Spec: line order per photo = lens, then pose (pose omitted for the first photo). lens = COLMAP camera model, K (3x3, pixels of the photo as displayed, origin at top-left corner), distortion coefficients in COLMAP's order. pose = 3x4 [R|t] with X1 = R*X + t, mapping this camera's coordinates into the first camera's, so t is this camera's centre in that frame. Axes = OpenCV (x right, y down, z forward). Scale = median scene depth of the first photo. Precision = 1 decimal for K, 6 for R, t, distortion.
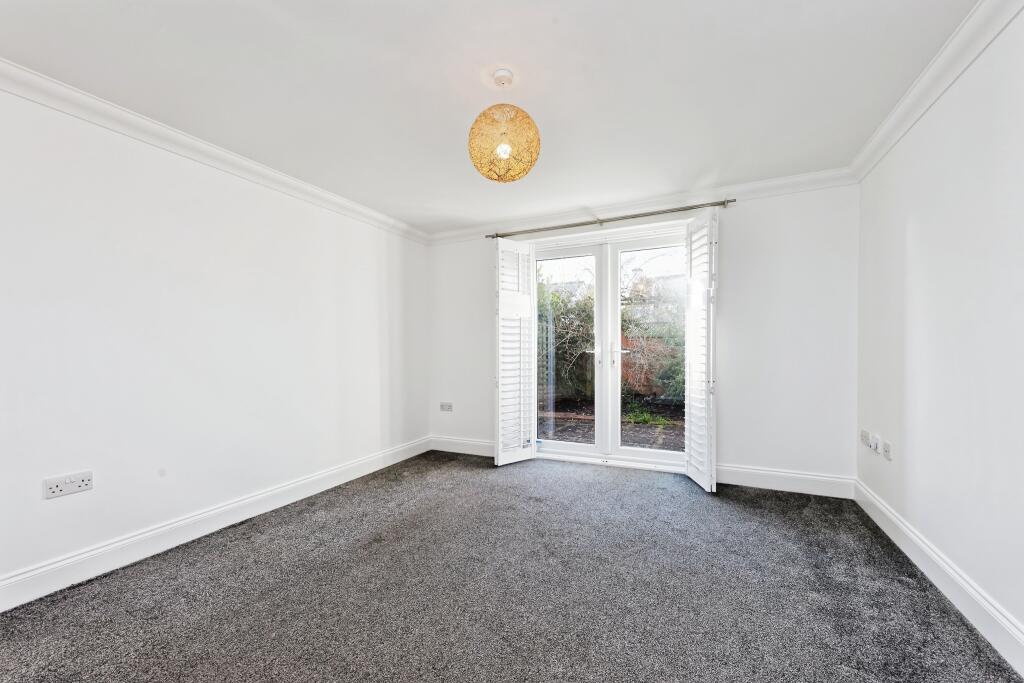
lens RADIAL K [[404.7, 0, 518.2], [0, 404.7, 351.5], [0, 0, 1]] dist [0.002399, 0.000057]
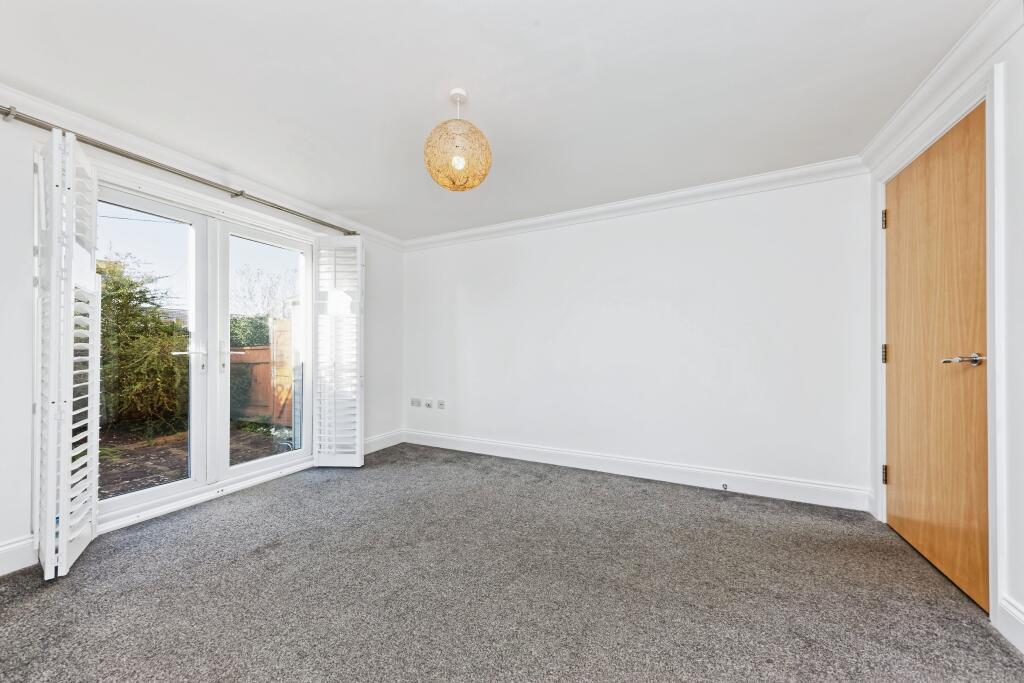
lens RADIAL K [[360.4, 0, 503.7], [0, 360.4, 348.7], [0, 0, 1]] dist [0.000023, -0.000094]
pose [[0.023283, 0.017050, 0.999584, -0.511559], [0.012292, 0.999774, -0.017339, 0.011910], [-0.999653, 0.012691, 0.023068, 0.447492]]
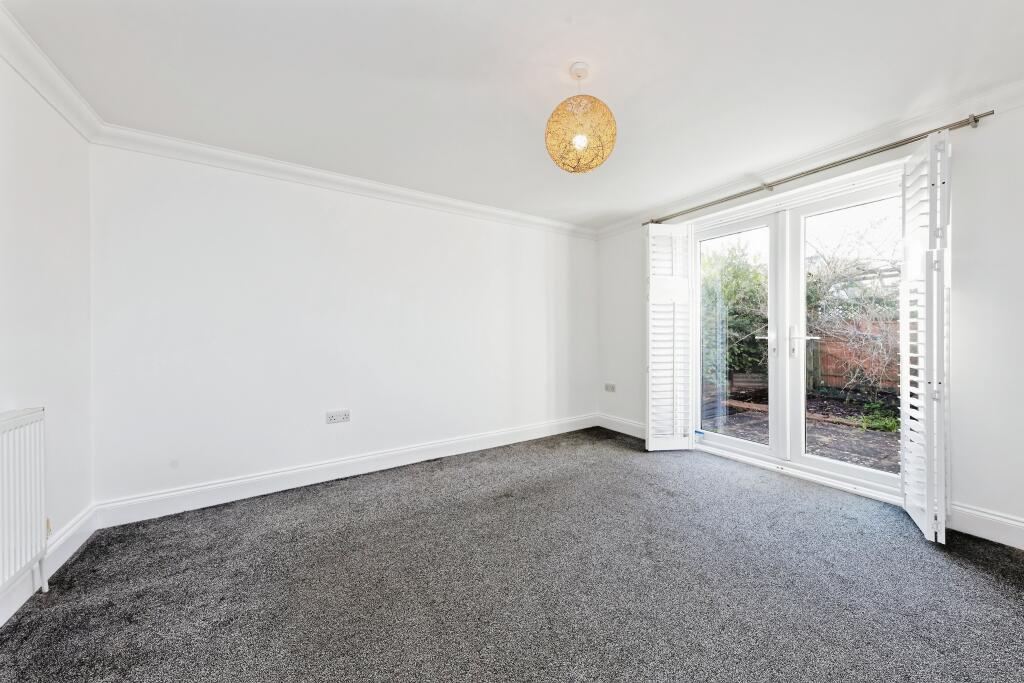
lens RADIAL K [[362.0, 0, 530.8], [0, 362.0, 332.4], [0, 0, 1]] dist [0.010383, -0.000046]
pose [[0.853652, 0.001330, -0.520842, 0.175478], [-0.005336, 0.999967, -0.006191, -0.003980], [0.520816, 0.008064, 0.853631, 0.081097]]
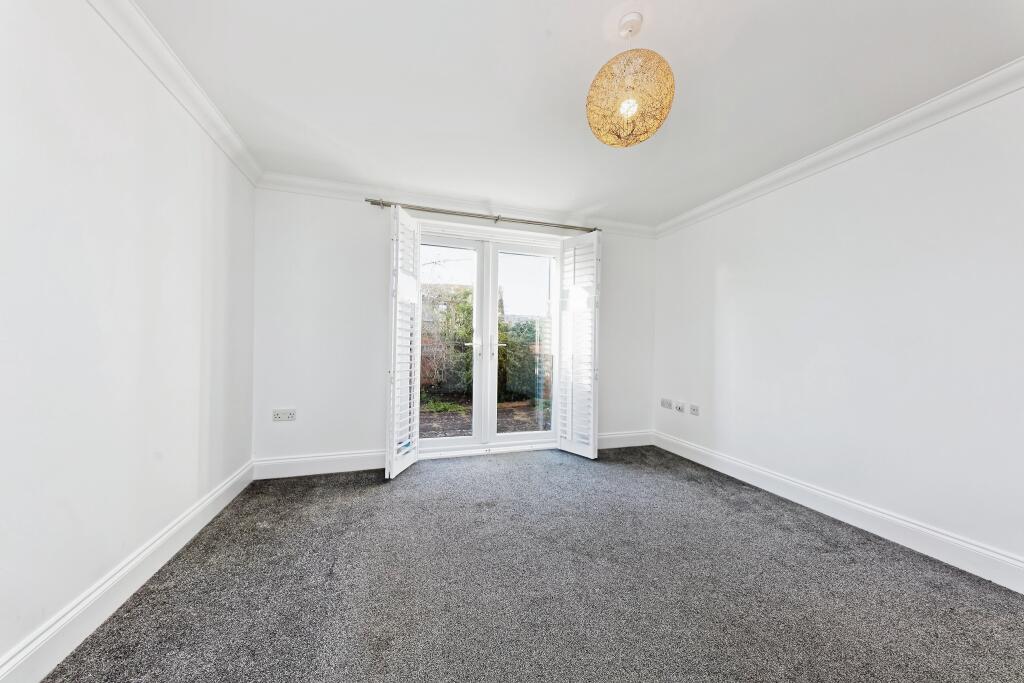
lens RADIAL K [[348.9, 0, 507.5], [0, 348.9, 345.2], [0, 0, 1]] dist [0.014433, -0.002708]
pose [[0.738287, 0.023451, 0.674079, -0.377073], [-0.016304, 0.999724, -0.016923, 0.017677], [-0.674289, 0.001504, 0.738466, 0.322103]]
